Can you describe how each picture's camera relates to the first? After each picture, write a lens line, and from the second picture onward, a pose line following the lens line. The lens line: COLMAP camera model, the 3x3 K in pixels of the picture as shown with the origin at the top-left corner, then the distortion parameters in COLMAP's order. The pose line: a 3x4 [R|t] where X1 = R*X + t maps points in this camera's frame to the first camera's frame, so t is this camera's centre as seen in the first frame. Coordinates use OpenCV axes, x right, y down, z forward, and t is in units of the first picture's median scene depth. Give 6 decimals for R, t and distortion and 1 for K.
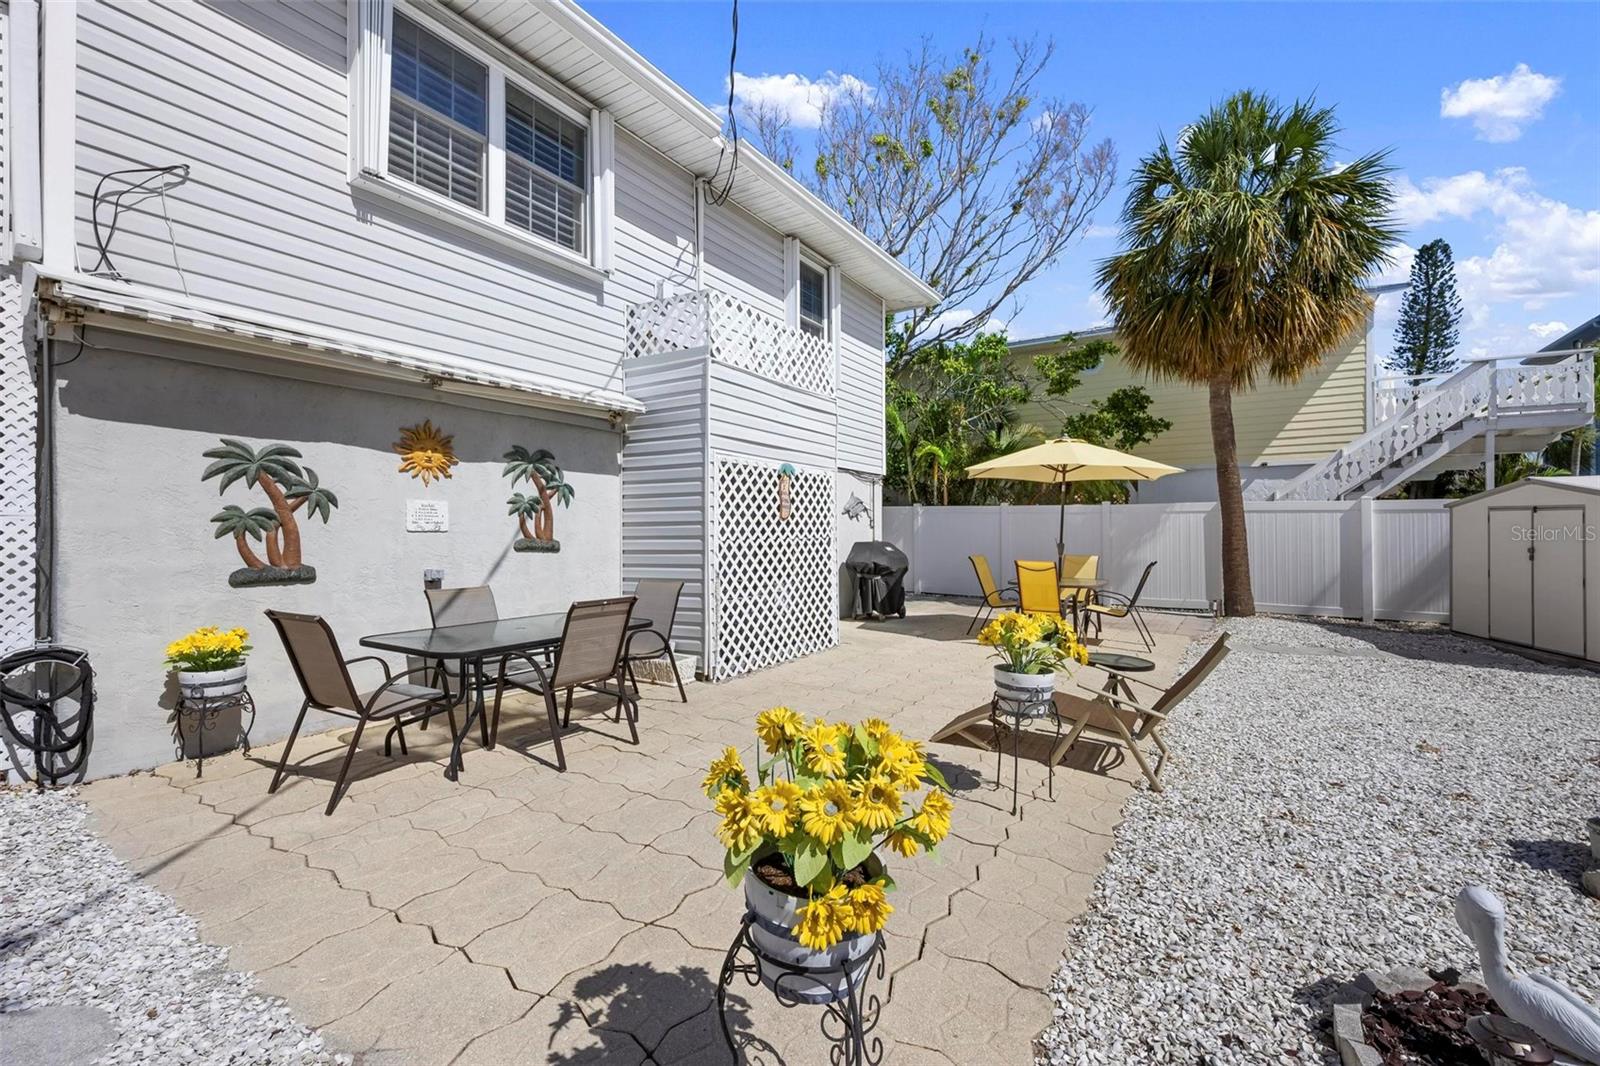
lens RADIAL K [[691.6, 0, 807.5], [0, 691.6, 531.1], [0, 0, 1]] dist [0.003583, 0.000449]
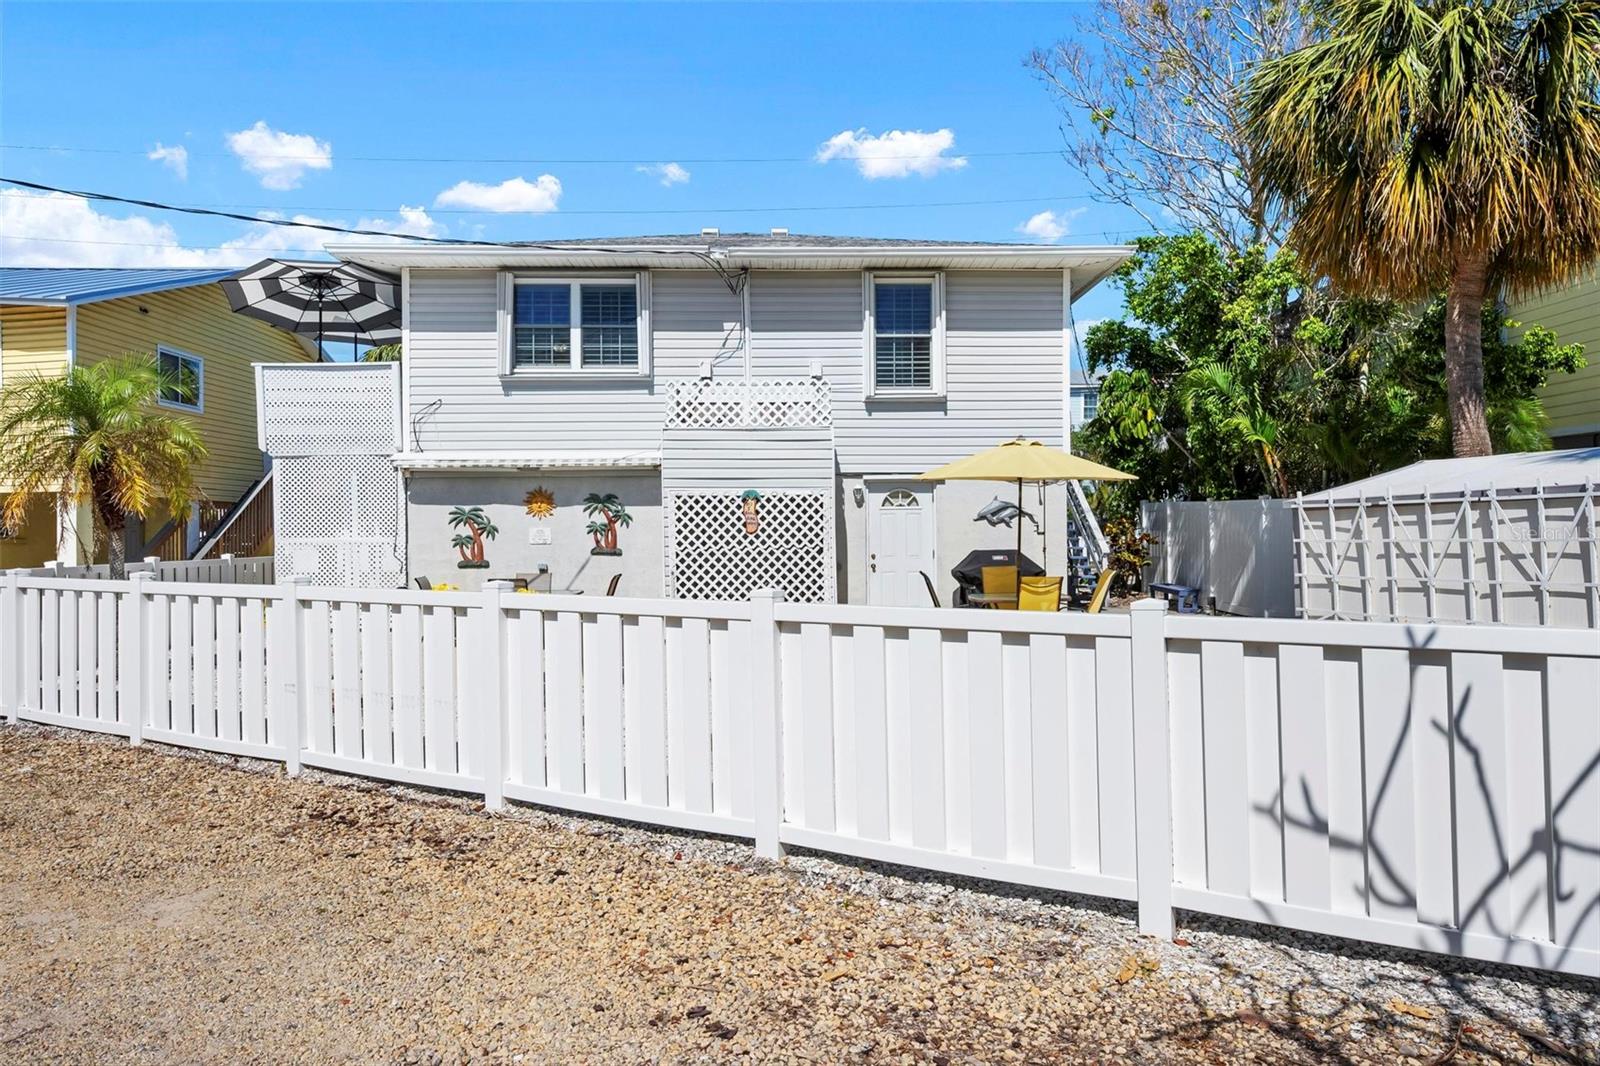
lens RADIAL K [[1025.7, 0, 801.7], [0, 1025.7, 538.0], [0, 0, 1]] dist [0.001975, -0.000040]
pose [[0.555431, 0.000531, -0.831562, 1.825434], [0.012554, 0.999880, 0.009023, -0.027479], [0.831468, -0.015451, 0.555358, 0.014438]]
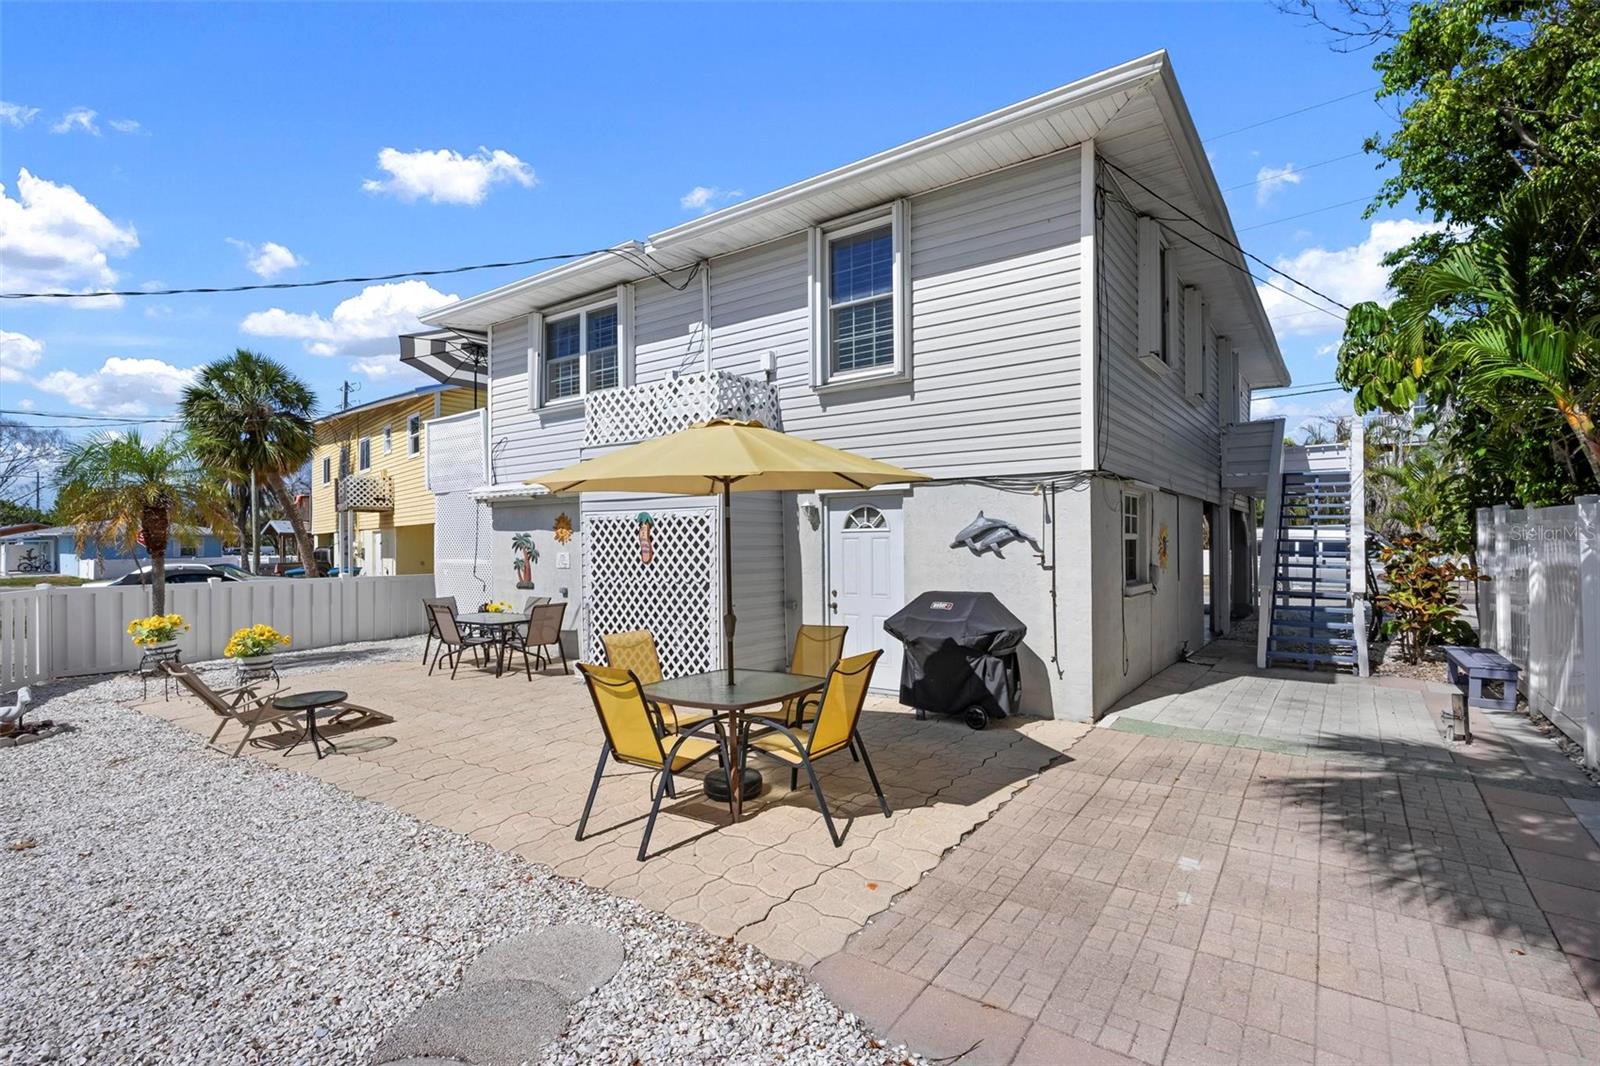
lens RADIAL K [[764.5, 0, 797.3], [0, 764.5, 536.1], [0, 0, 1]] dist [-0.002717, -0.000263]
pose [[-0.071707, -0.009807, -0.997378, 1.314082], [0.013166, 0.999855, -0.010778, -0.049591], [0.997339, -0.013905, -0.071568, 1.500205]]
